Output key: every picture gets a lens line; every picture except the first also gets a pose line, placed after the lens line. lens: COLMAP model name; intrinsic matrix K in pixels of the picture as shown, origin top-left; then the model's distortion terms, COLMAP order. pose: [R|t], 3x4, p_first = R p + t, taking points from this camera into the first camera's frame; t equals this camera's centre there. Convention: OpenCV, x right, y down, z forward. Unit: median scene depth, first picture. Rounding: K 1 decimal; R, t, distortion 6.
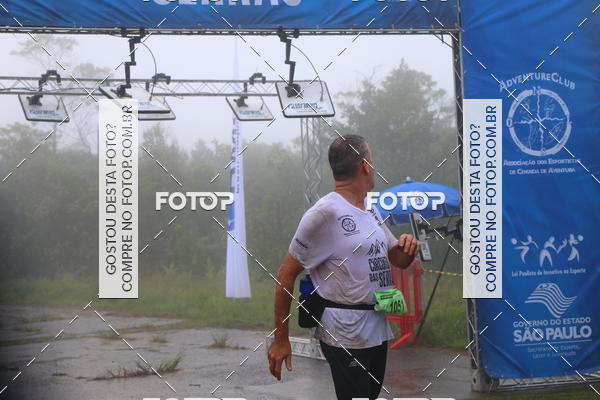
lens RADIAL K [[1287.8, 0, 306.9], [0, 1287.8, 196.8], [0, 0, 1]] dist [0.217272, 1.626435]
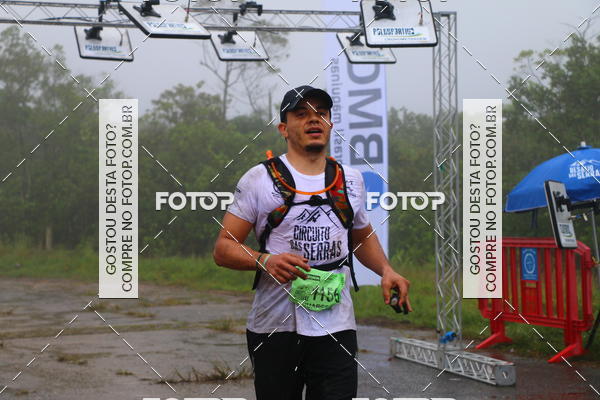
lens RADIAL K [[1411.7, 0, 300.0], [0, 1411.7, 200.0], [0, 0, 1]] dist [0.364837, 0.172469]
pose [[0.986263, 0.026311, -0.163073, 0.063555], [-0.023640, 0.999553, 0.018297, 0.009514], [0.163481, -0.014191, 0.986444, 0.152960]]
